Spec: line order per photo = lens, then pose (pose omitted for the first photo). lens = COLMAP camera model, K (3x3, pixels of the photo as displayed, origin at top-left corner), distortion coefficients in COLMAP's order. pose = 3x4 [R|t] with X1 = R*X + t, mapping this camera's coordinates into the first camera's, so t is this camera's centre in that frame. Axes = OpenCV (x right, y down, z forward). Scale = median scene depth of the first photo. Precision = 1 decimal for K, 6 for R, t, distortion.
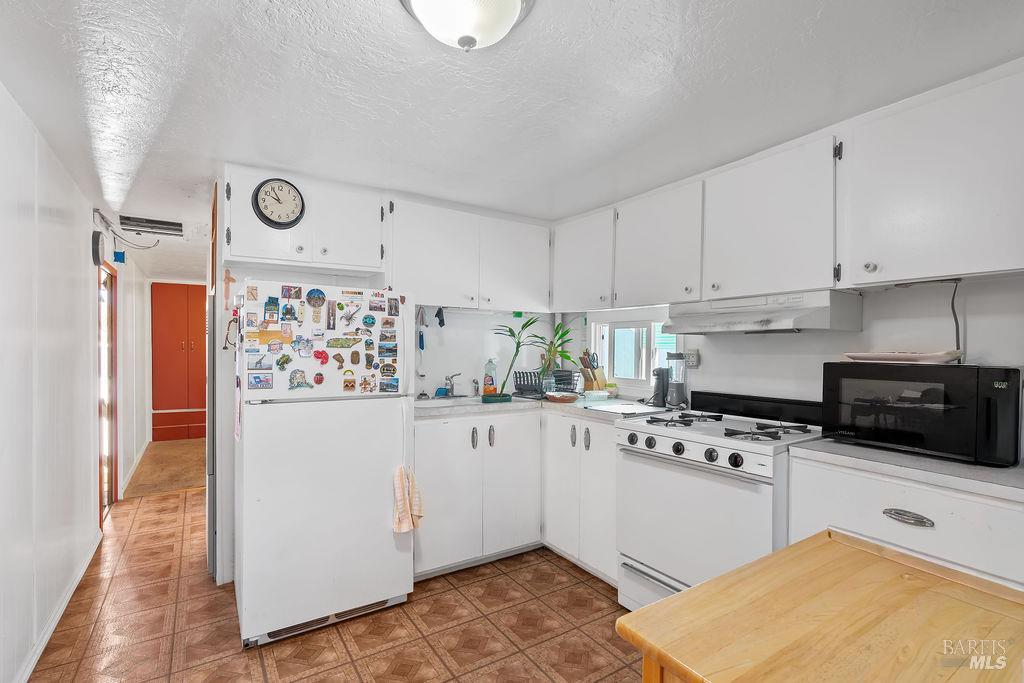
lens RADIAL K [[465.7, 0, 508.9], [0, 465.7, 352.0], [0, 0, 1]] dist [-0.000510, 0.000184]
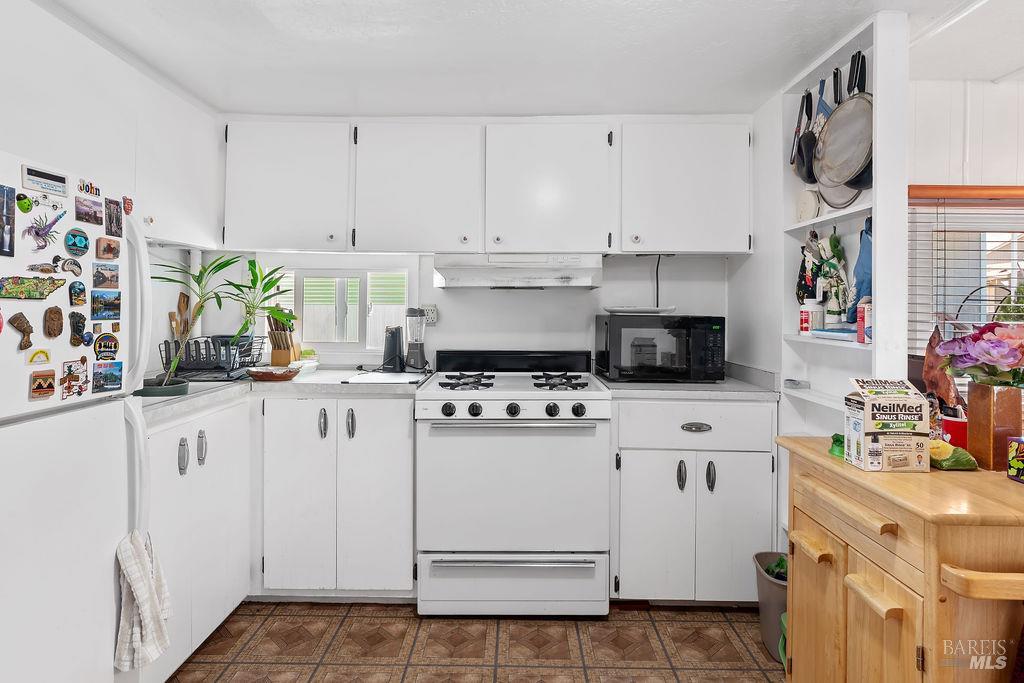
lens RADIAL K [[562.6, 0, 508.7], [0, 562.6, 308.3], [0, 0, 1]] dist [-0.001893, -0.000286]
pose [[0.565111, -0.004257, 0.825004, -0.514721], [0.005029, 0.999986, 0.001715, 0.000209], [-0.825000, 0.003180, 0.565124, 0.326090]]
